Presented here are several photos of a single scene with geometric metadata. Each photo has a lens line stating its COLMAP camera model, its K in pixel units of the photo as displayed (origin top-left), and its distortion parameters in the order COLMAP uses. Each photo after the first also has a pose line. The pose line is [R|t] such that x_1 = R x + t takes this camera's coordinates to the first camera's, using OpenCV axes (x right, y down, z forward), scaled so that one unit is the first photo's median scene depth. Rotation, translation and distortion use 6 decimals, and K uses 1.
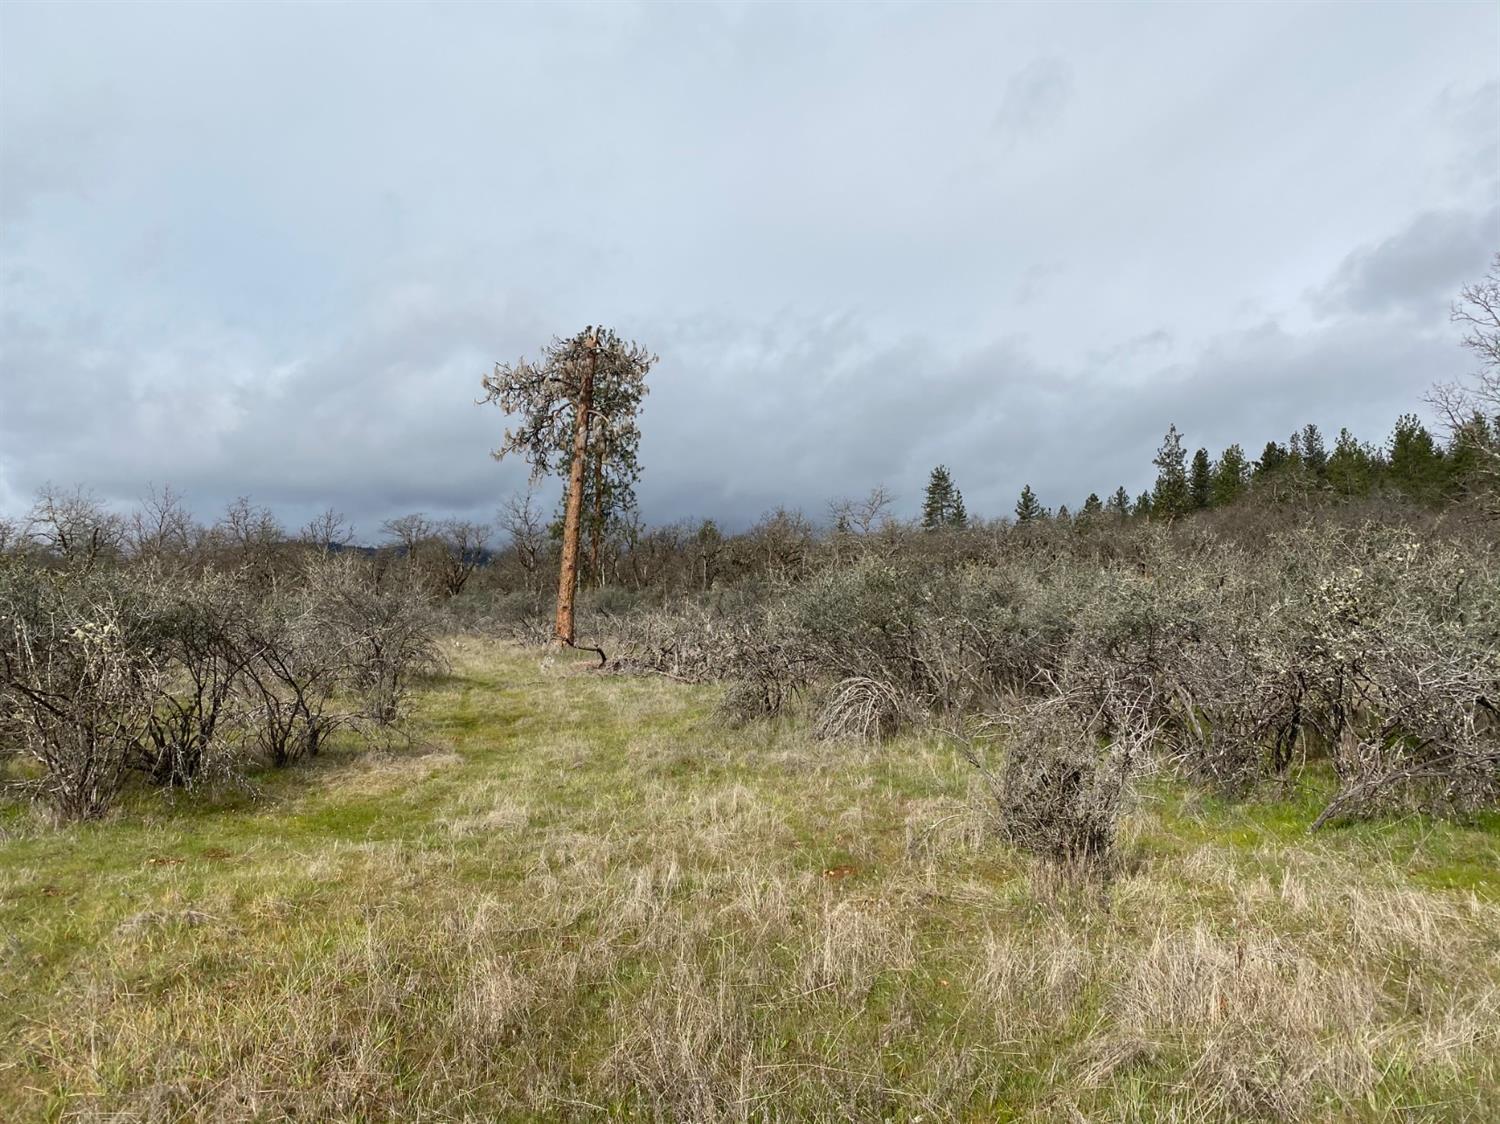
lens RADIAL K [[1140.3, 0, 757.0], [0, 1140.3, 563.7], [0, 0, 1]] dist [0.007973, -0.005700]
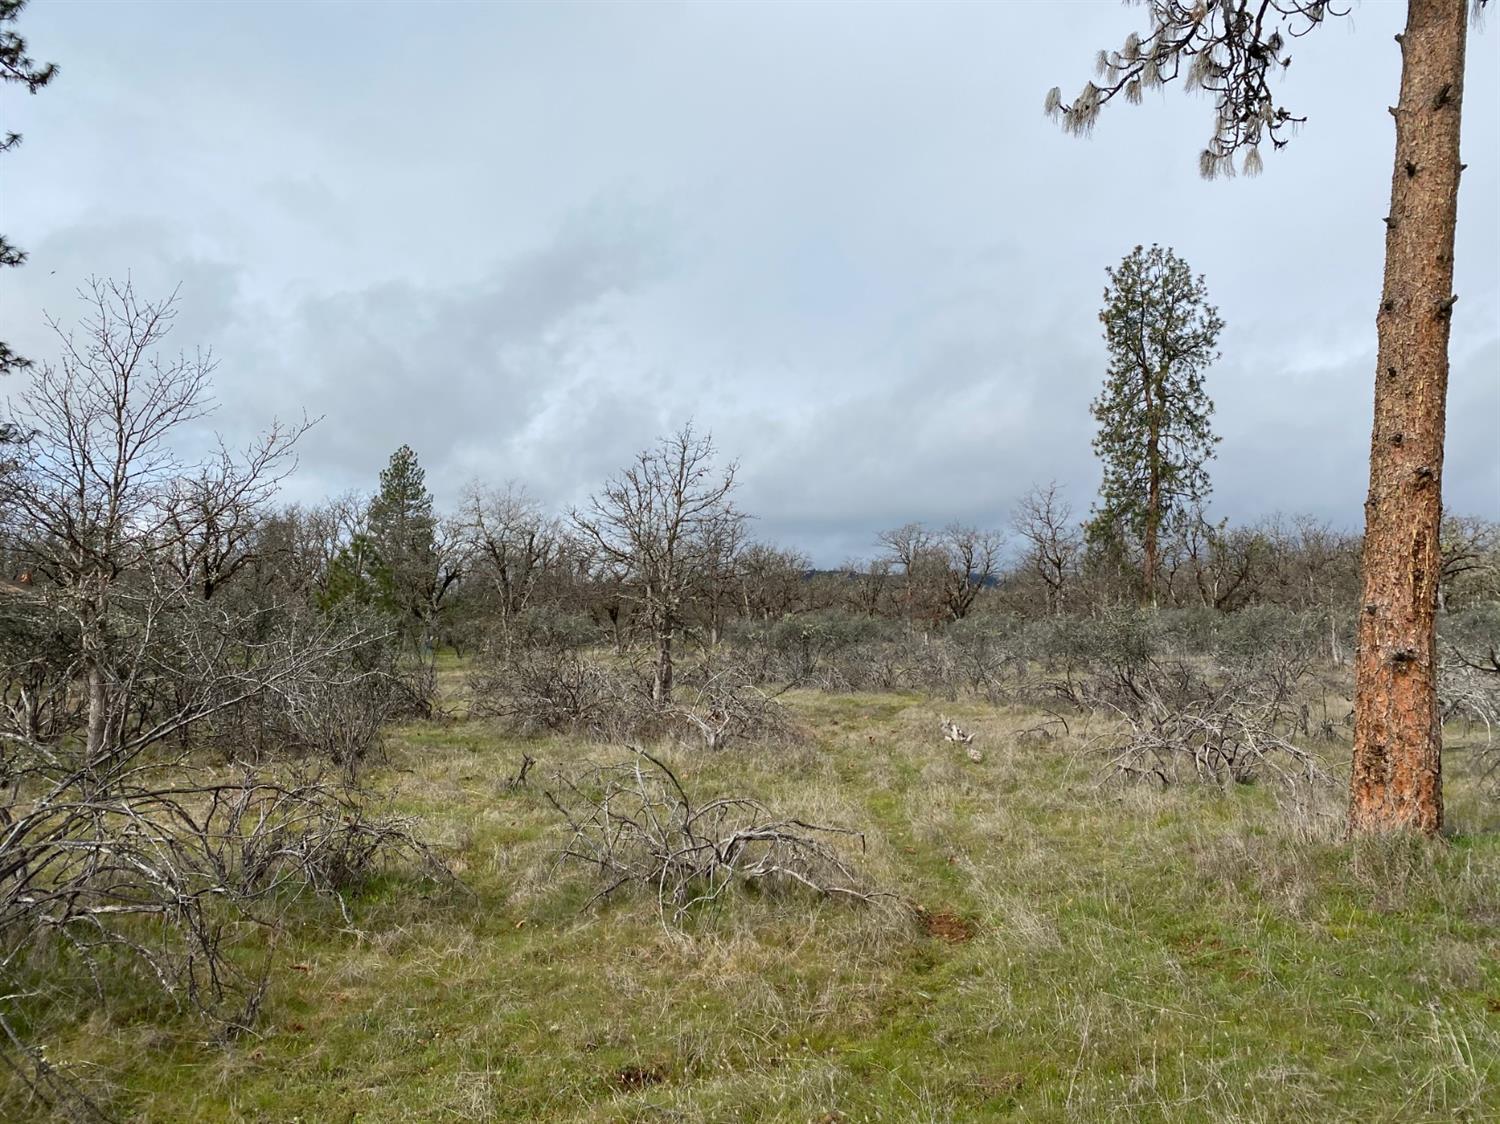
lens RADIAL K [[1140.3, 0, 756.4], [0, 1140.3, 564.7], [0, 0, 1]] dist [0.007973, -0.005700]
pose [[0.906017, -0.013945, -0.423012, -0.062961], [0.004774, 0.999730, -0.022733, 0.008129], [0.423215, 0.018577, 0.905839, 0.246337]]
